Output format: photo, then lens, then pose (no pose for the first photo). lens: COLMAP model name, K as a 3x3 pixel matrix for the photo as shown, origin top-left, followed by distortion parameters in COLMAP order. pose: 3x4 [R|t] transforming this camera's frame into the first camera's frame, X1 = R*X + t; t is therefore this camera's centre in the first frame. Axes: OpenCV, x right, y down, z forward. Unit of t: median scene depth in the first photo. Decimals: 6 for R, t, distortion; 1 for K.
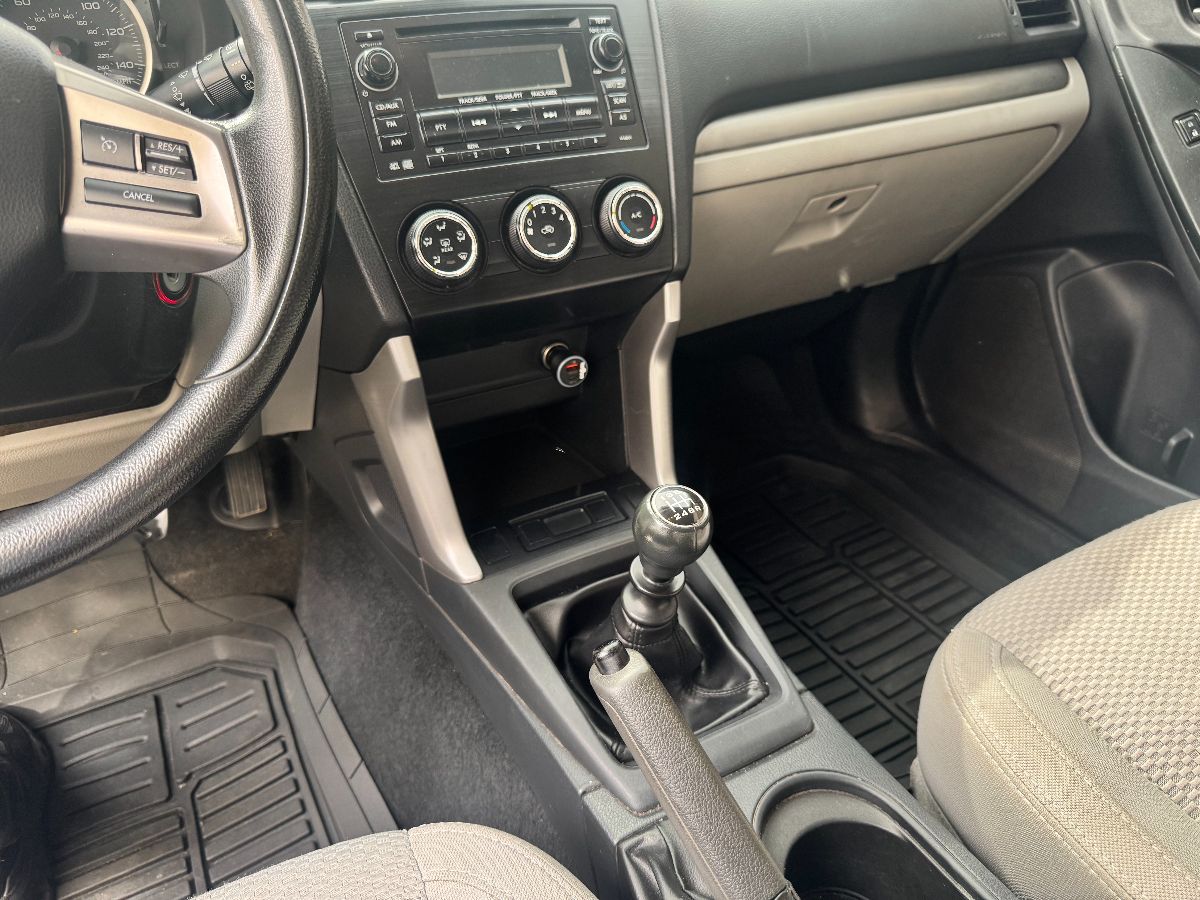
lens RADIAL K [[857.4, 0, 600.0], [0, 857.4, 450.0], [0, 0, 1]] dist [0.021407, -0.027981]
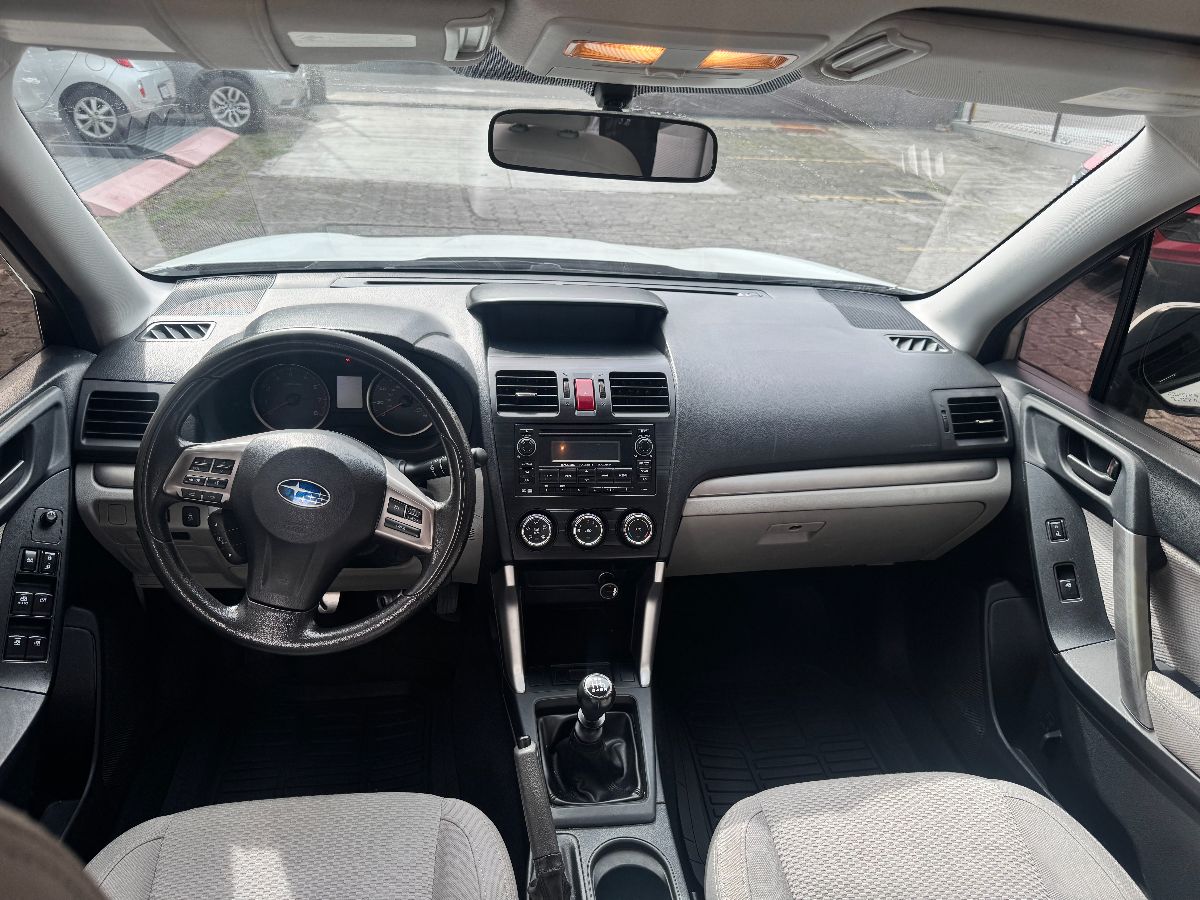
lens RADIAL K [[857.4, 0, 600.0], [0, 857.4, 450.0], [0, 0, 1]] dist [0.021407, -0.027981]
pose [[0.929457, 0.206076, -0.306010, 0.527602], [-0.237972, 0.968714, -0.070441, -0.296470], [0.281920, 0.138294, 0.949419, -0.911502]]
